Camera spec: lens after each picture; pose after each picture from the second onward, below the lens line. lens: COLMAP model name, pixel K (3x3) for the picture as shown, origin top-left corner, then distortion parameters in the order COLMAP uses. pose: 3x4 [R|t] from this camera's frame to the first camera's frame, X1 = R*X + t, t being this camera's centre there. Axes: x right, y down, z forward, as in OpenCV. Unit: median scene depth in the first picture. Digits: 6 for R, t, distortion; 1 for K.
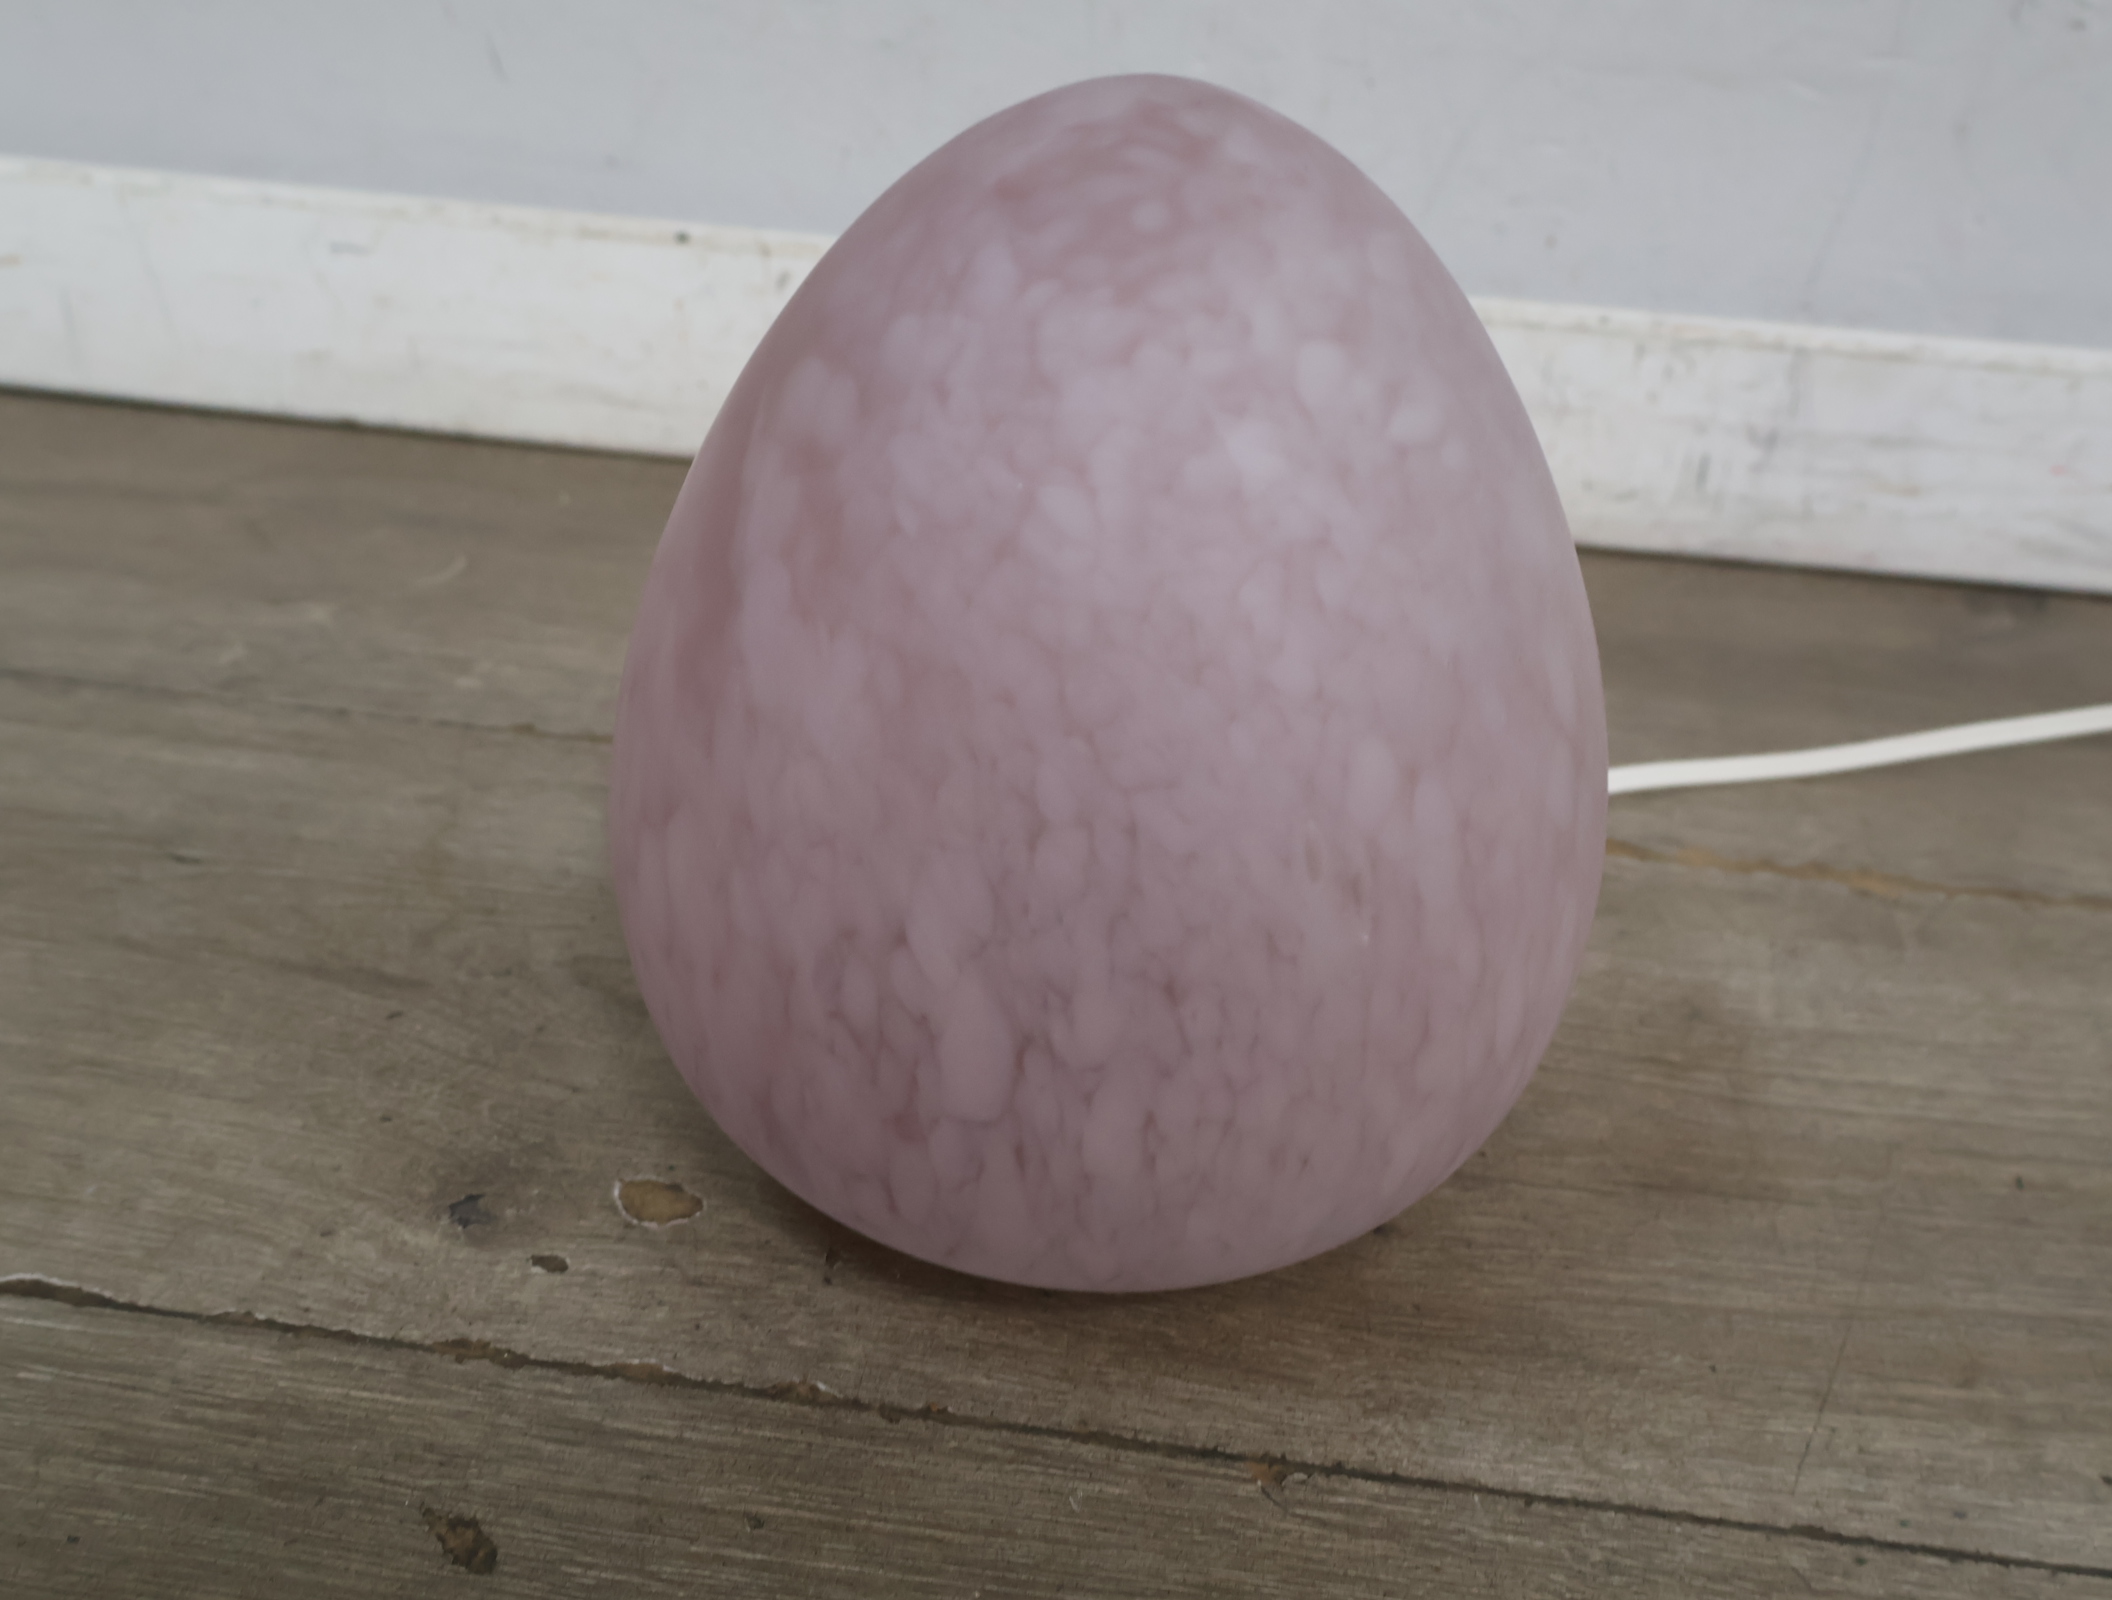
lens RADIAL K [[2221.8, 0, 1056.0], [0, 2221.8, 800.0], [0, 0, 1]] dist [0.013149, 0.011498]
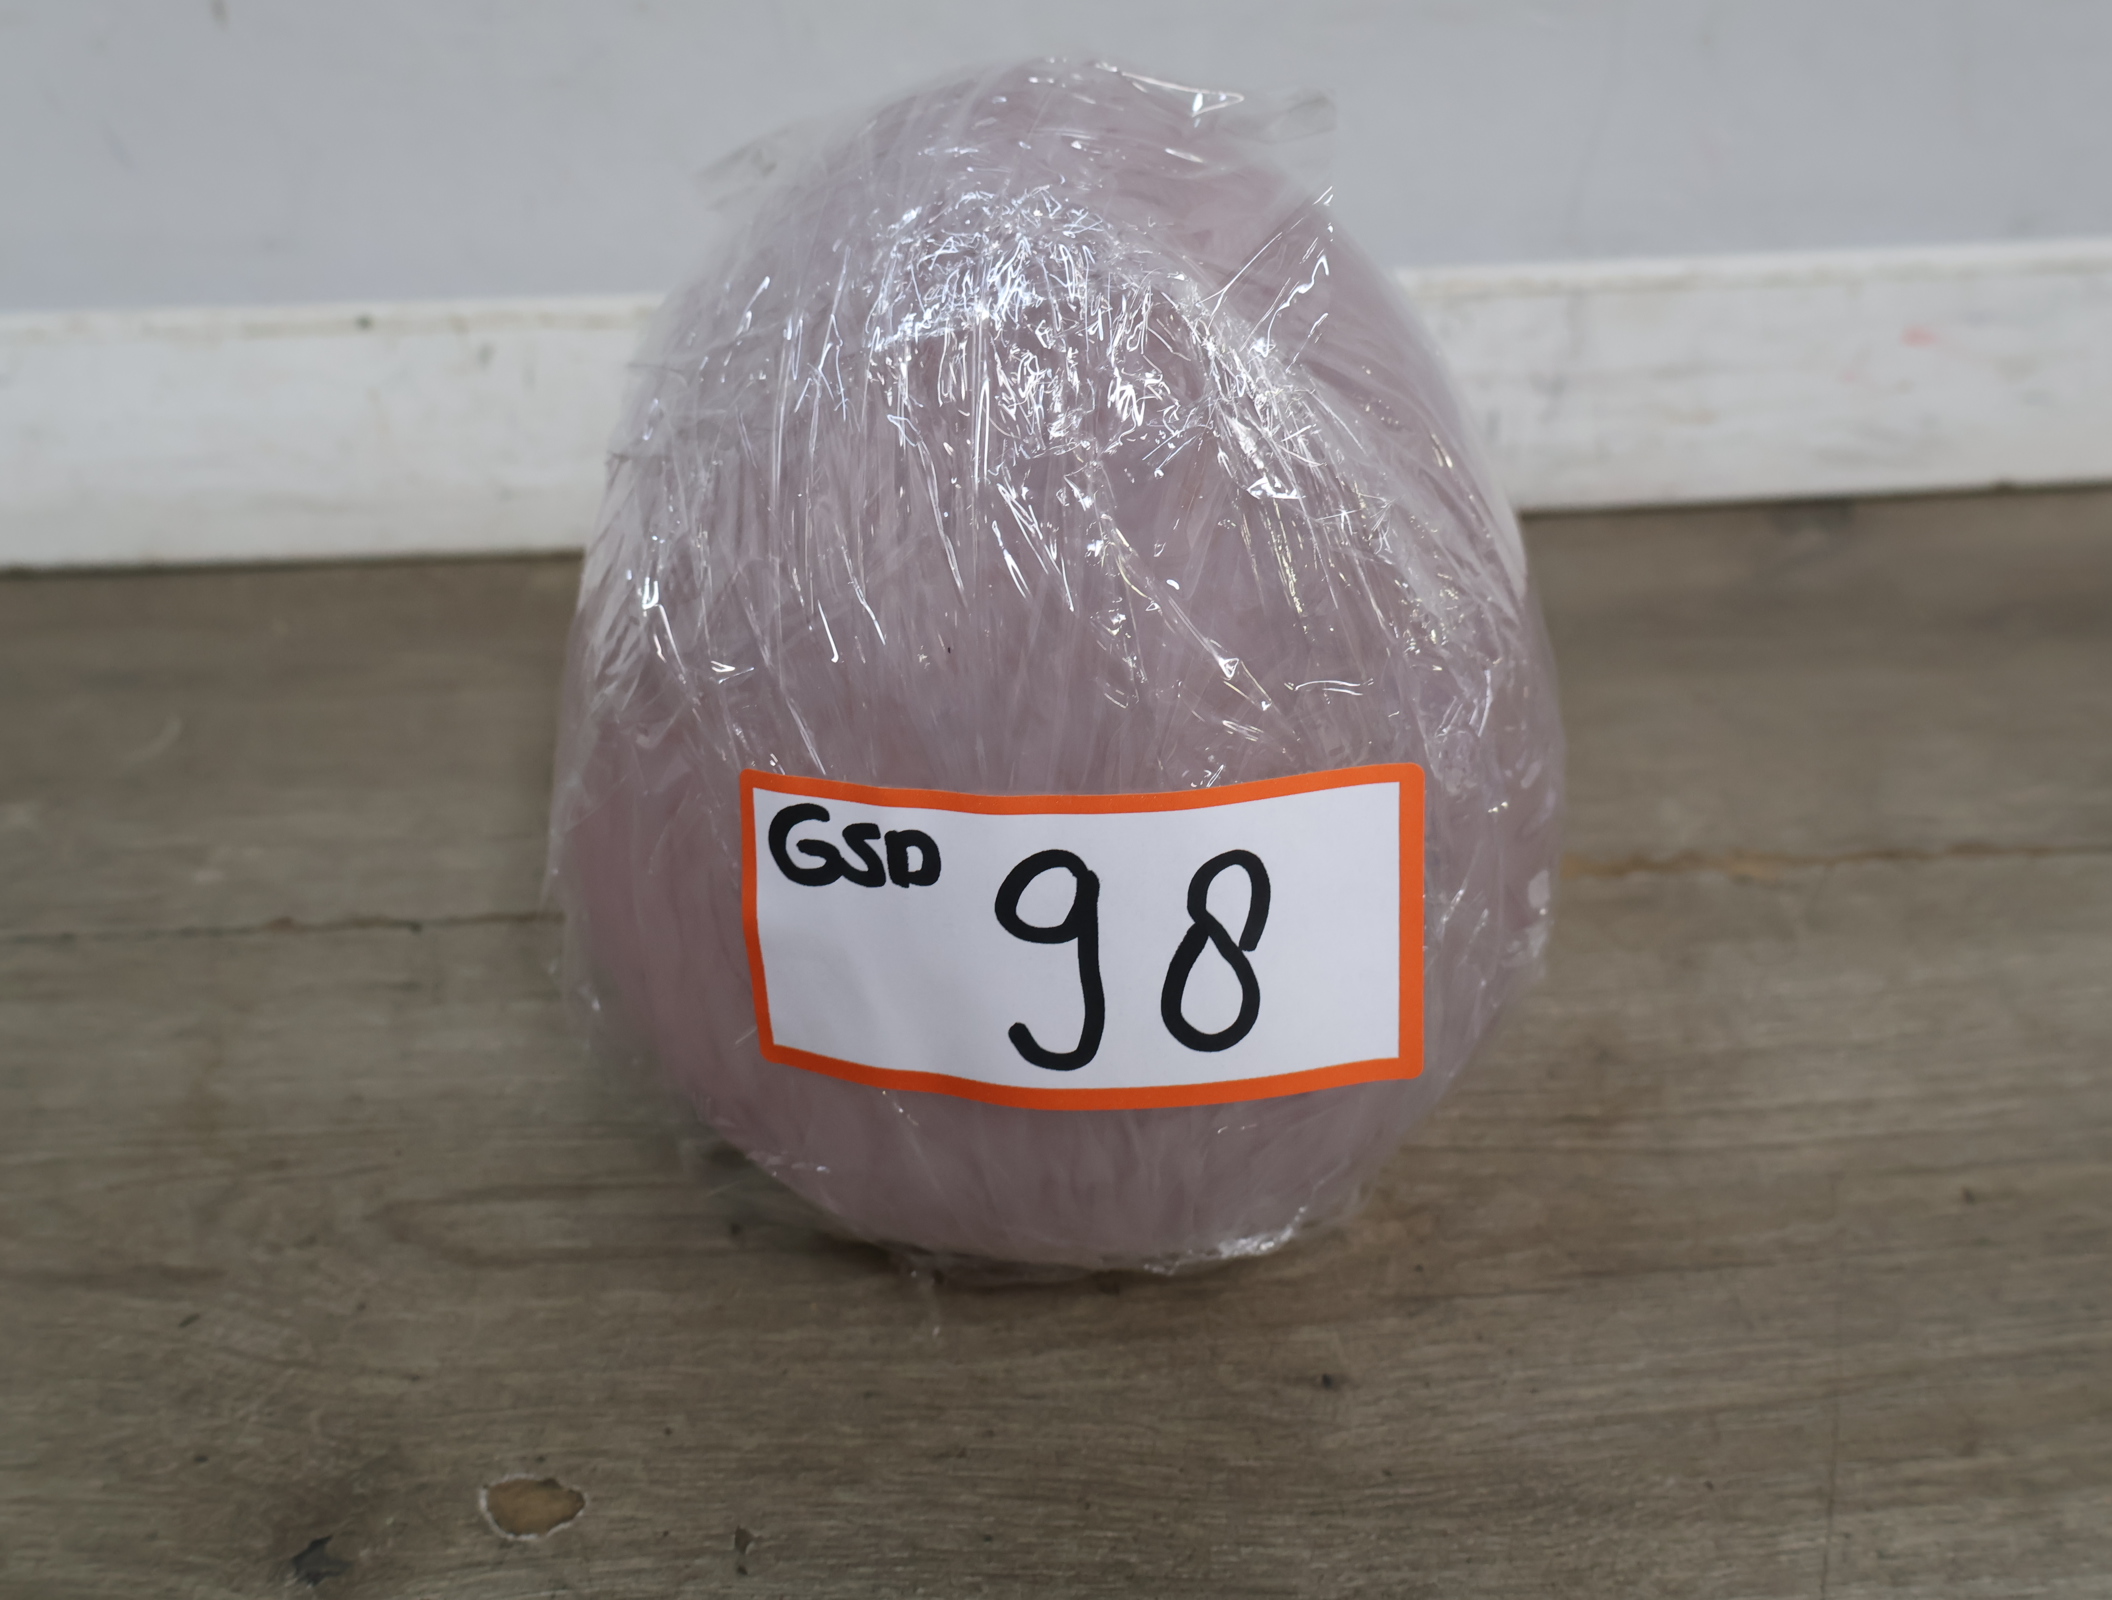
lens RADIAL K [[2212.1, 0, 1057.2], [0, 2212.1, 795.0], [0, 0, 1]] dist [0.010164, 0.002962]
pose [[0.982736, -0.155633, 0.100042, -0.019596], [0.150905, 0.987113, 0.053258, -0.118183], [-0.107042, -0.037241, 0.993557, 0.121545]]
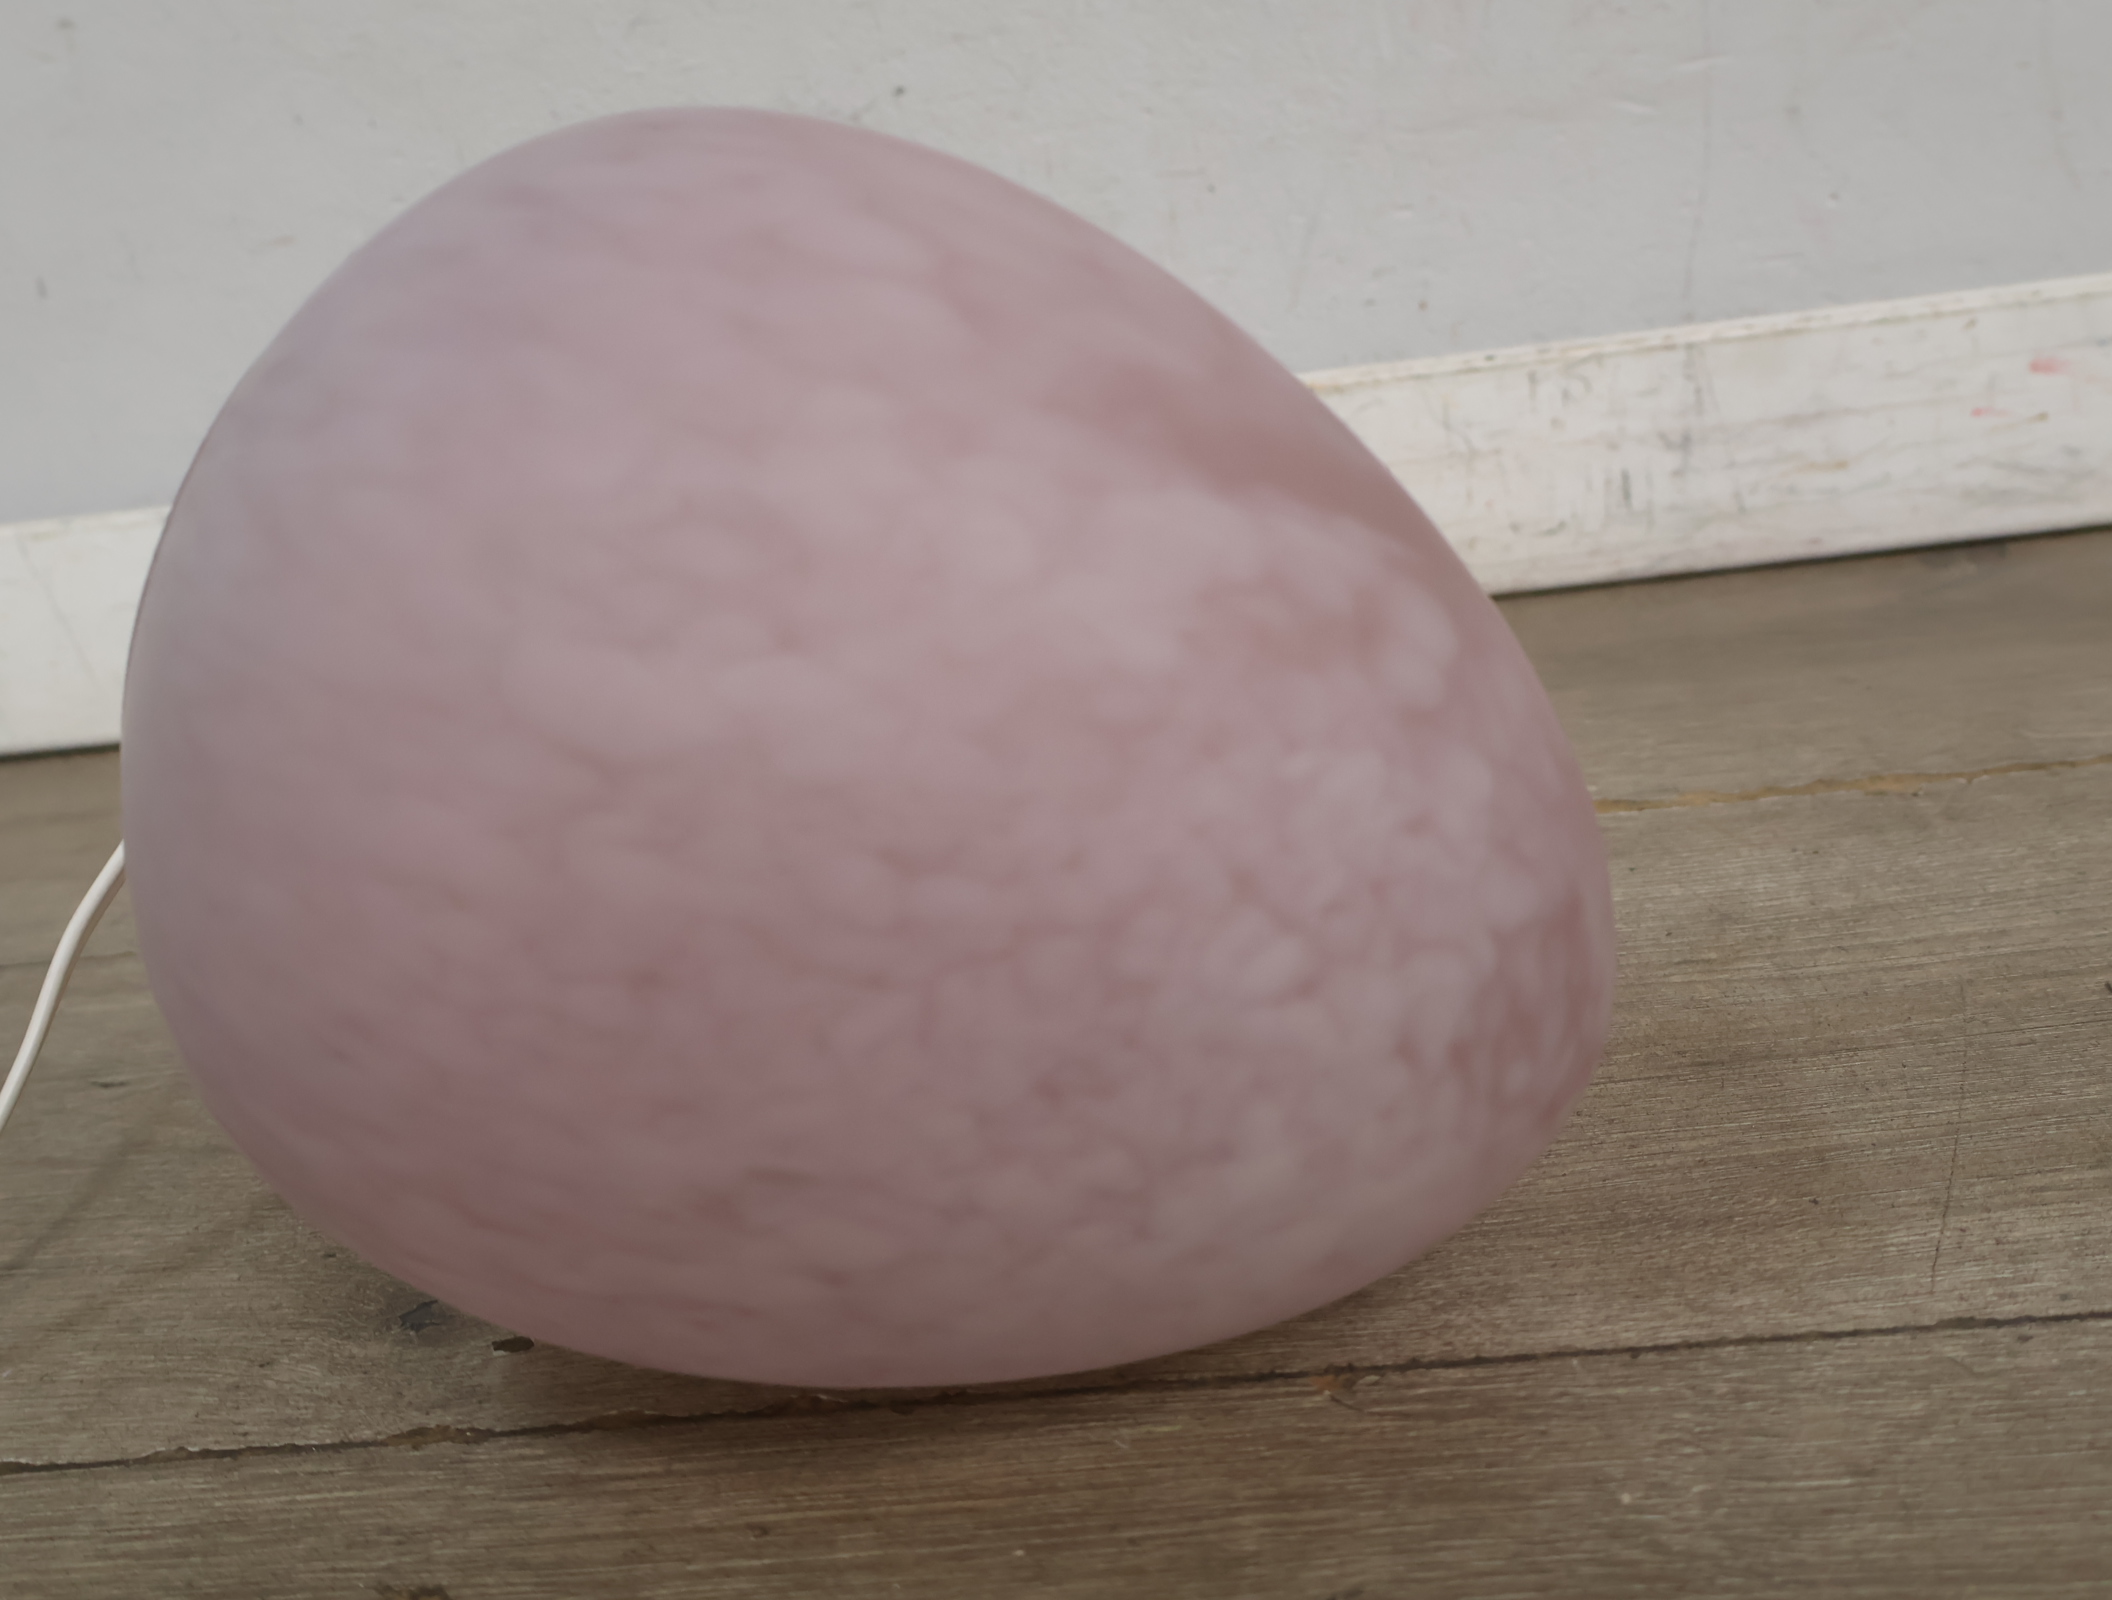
lens RADIAL K [[2221.8, 0, 1056.0], [0, 2221.8, 800.0], [0, 0, 1]] dist [0.013149, 0.011498]
pose [[0.980935, -0.194332, -0.001186, 0.030884], [0.190436, 0.962449, -0.193459, 0.213985], [0.038737, 0.189544, 0.981108, 0.088516]]
